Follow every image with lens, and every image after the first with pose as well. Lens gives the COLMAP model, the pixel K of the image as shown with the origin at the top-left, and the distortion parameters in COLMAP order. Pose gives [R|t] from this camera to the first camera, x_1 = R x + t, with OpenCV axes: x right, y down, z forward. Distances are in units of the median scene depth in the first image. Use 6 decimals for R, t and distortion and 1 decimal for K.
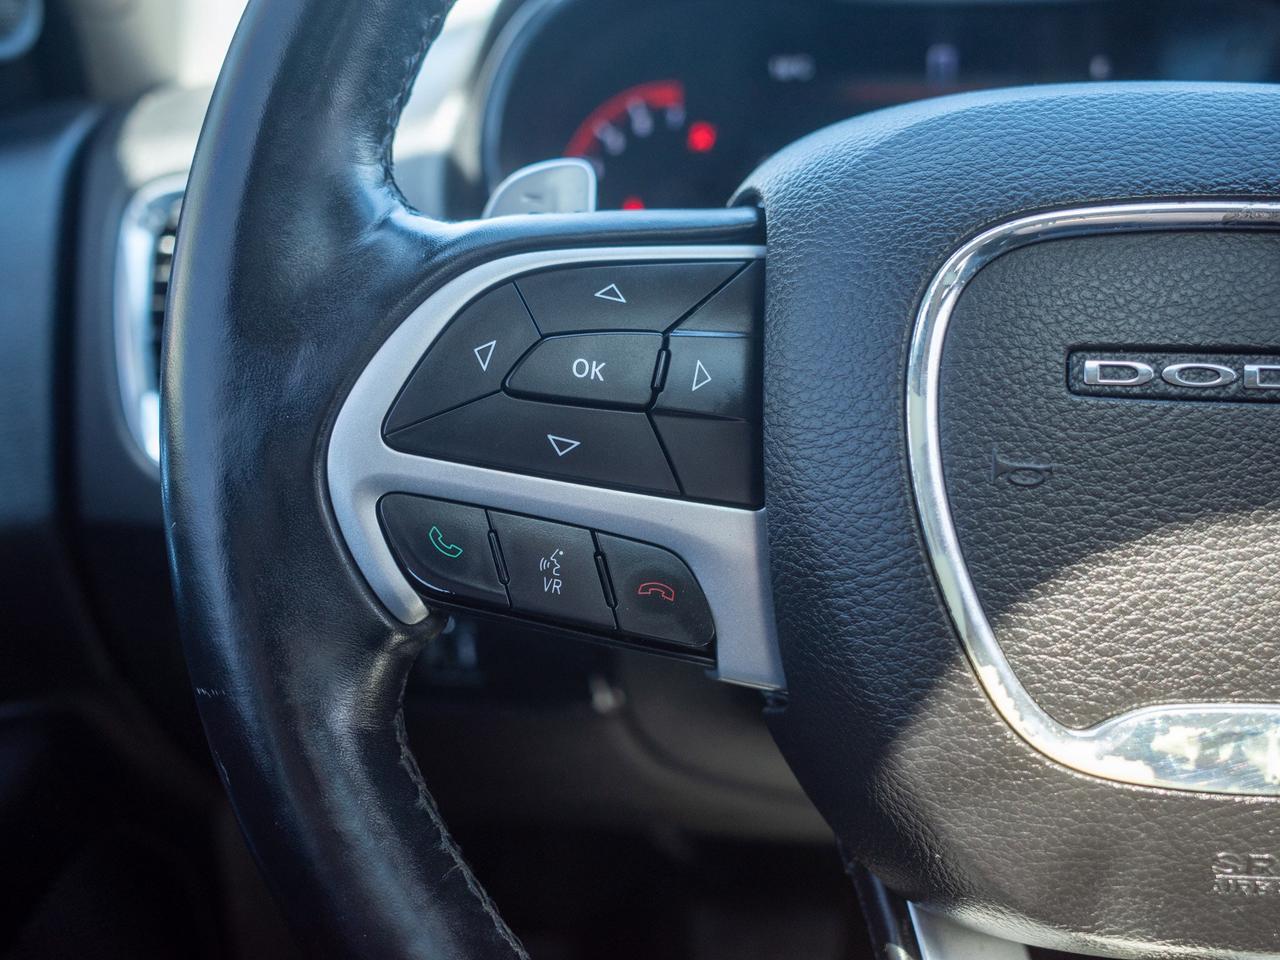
lens RADIAL K [[1449.4, 0, 640.0], [0, 1449.4, 480.0], [0, 0, 1]] dist [-0.007449, 0.004427]
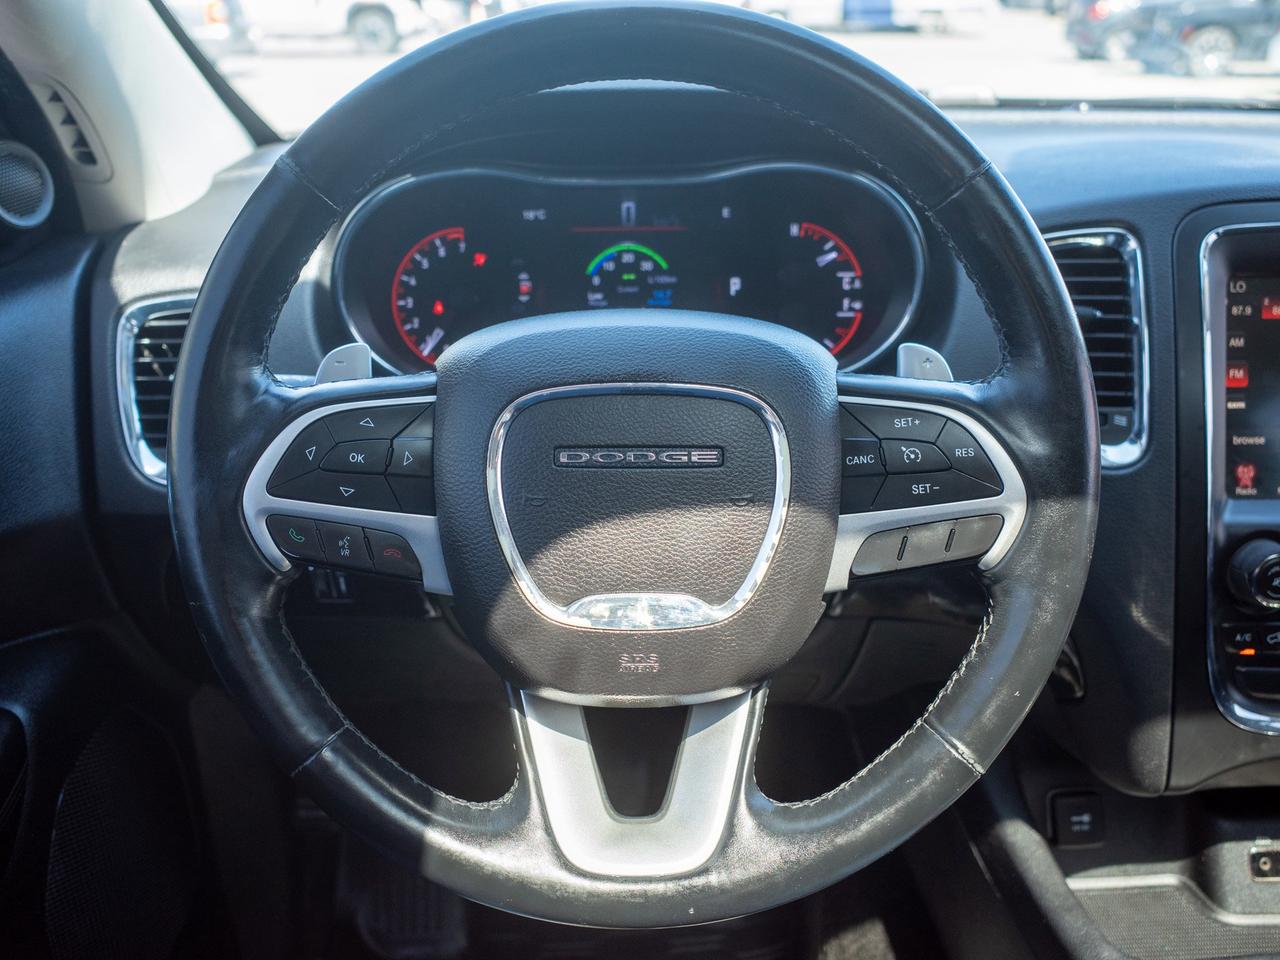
lens RADIAL K [[1449.4, 0, 640.0], [0, 1449.4, 480.0], [0, 0, 1]] dist [-0.007449, 0.004427]
pose [[0.998907, -0.030399, 0.035503, 0.329387], [0.028590, 0.998319, 0.050419, -0.144323], [-0.036976, -0.049349, 0.998097, -1.304452]]
